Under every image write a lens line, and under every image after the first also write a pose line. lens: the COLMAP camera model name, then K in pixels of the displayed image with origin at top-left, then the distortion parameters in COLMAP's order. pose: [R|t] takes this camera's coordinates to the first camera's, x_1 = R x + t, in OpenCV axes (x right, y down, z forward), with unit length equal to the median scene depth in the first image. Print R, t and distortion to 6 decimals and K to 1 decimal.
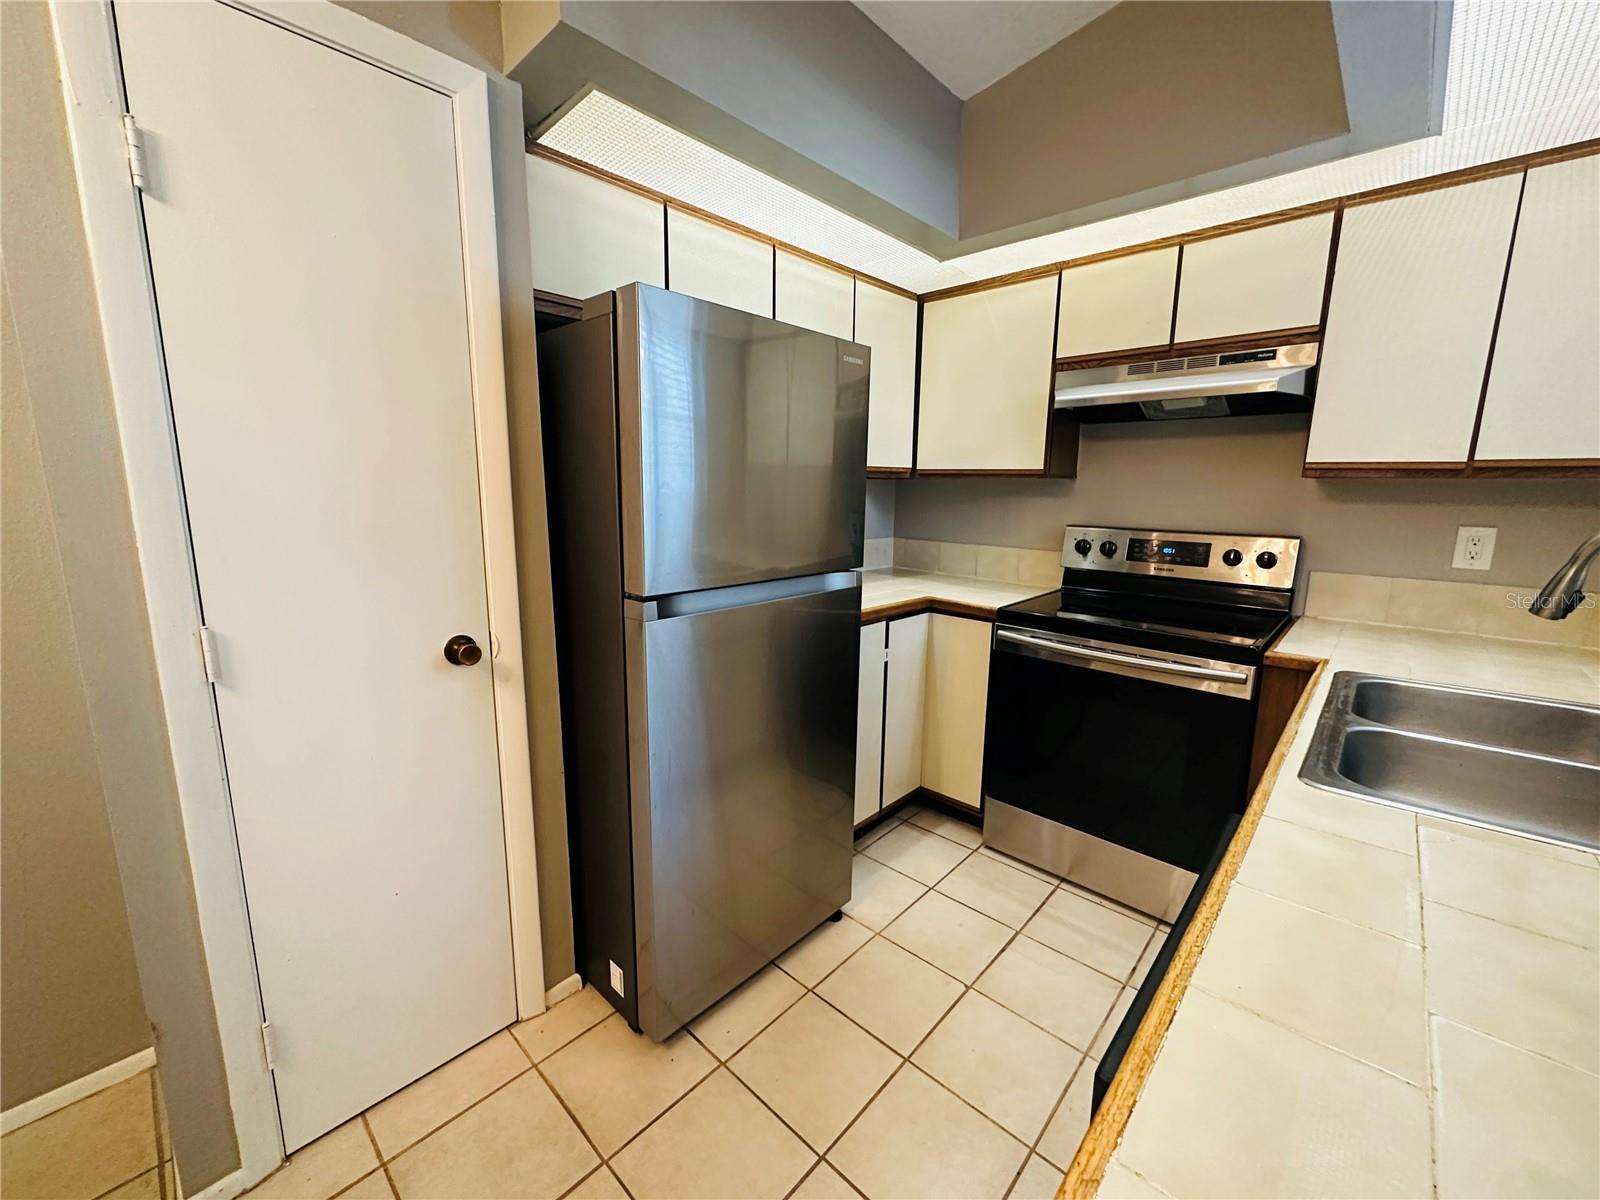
lens RADIAL K [[638.9, 0, 800.4], [0, 638.9, 597.7], [0, 0, 1]] dist [-0.002455, -0.000020]
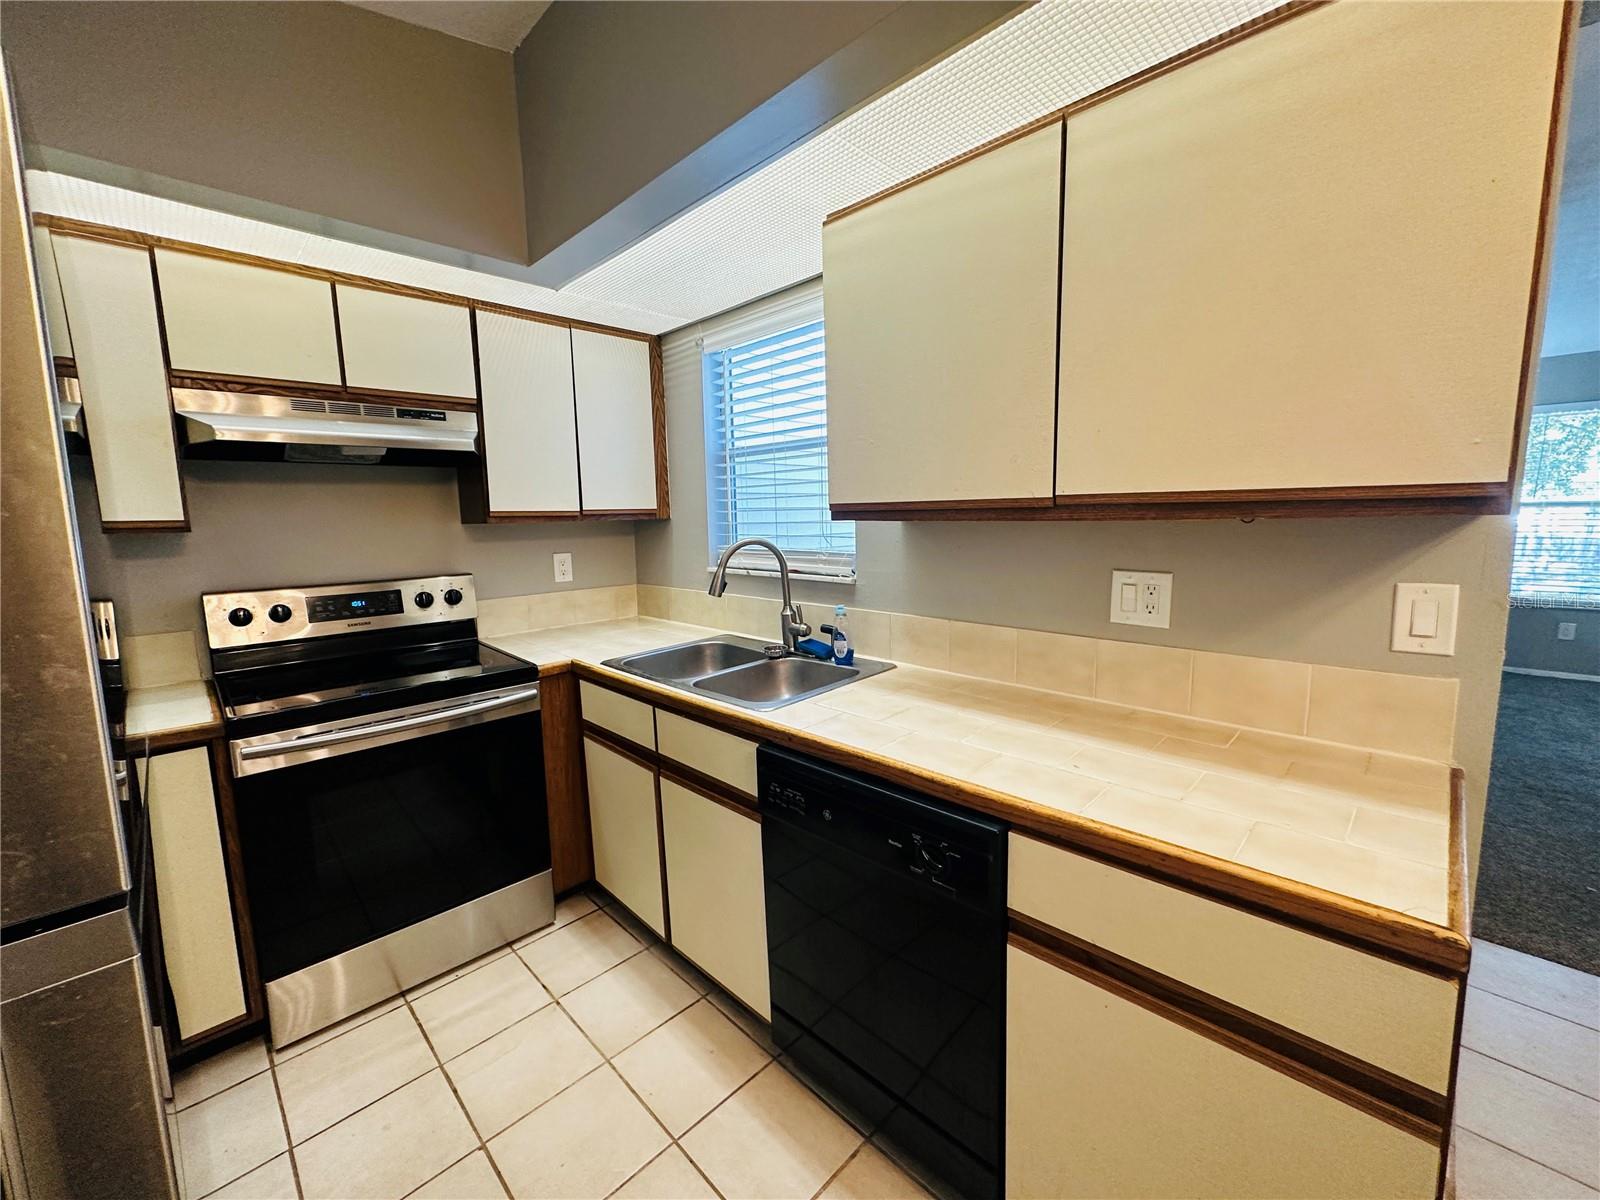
lens RADIAL K [[638.9, 0, 800.4], [0, 638.9, 597.7], [0, 0, 1]] dist [-0.002455, -0.000020]
pose [[0.035190, -0.141870, 0.989260, -0.363852], [0.195171, 0.971788, 0.132422, -0.089493], [-0.980138, 0.188415, 0.061886, 0.345295]]
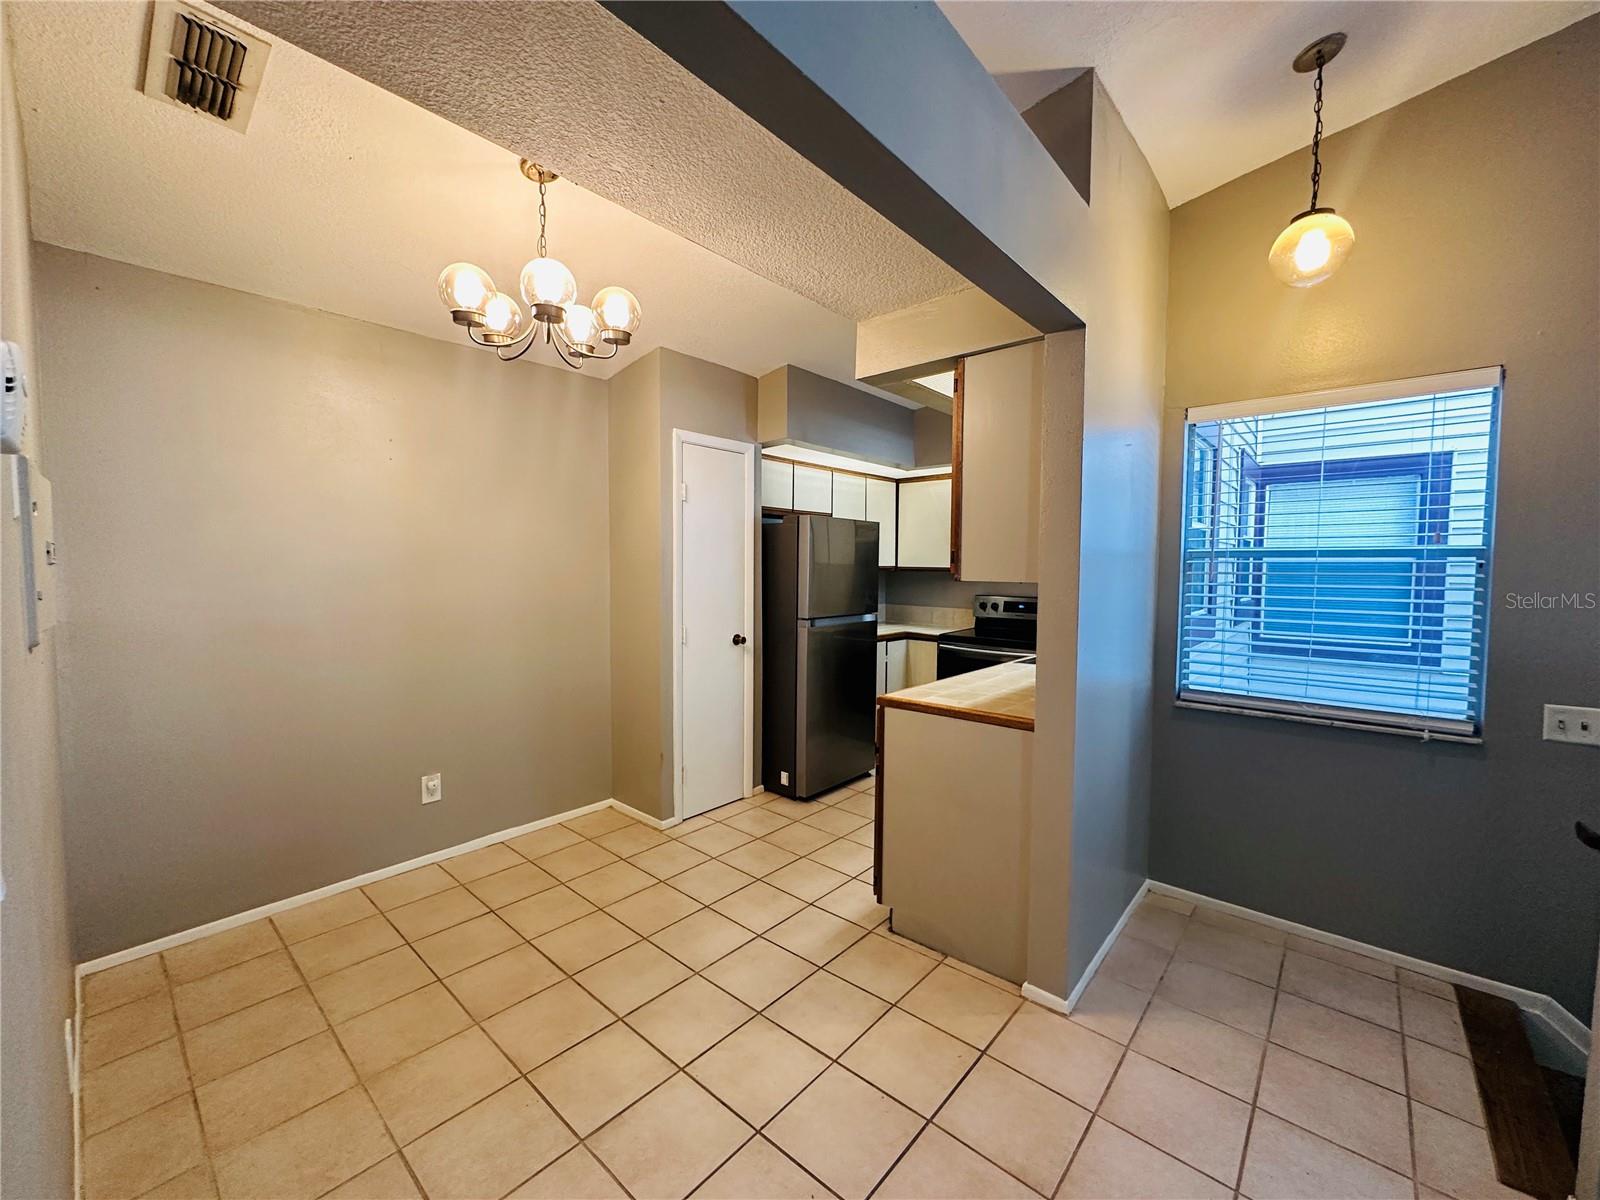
lens RADIAL K [[638.9, 0, 800.4], [0, 638.9, 597.7], [0, 0, 1]] dist [-0.002455, -0.000020]
pose [[0.999335, -0.008019, 0.035584, -0.235003], [0.012331, 0.992373, -0.122654, 0.160074], [-0.034329, 0.123012, 0.991811, -1.153299]]
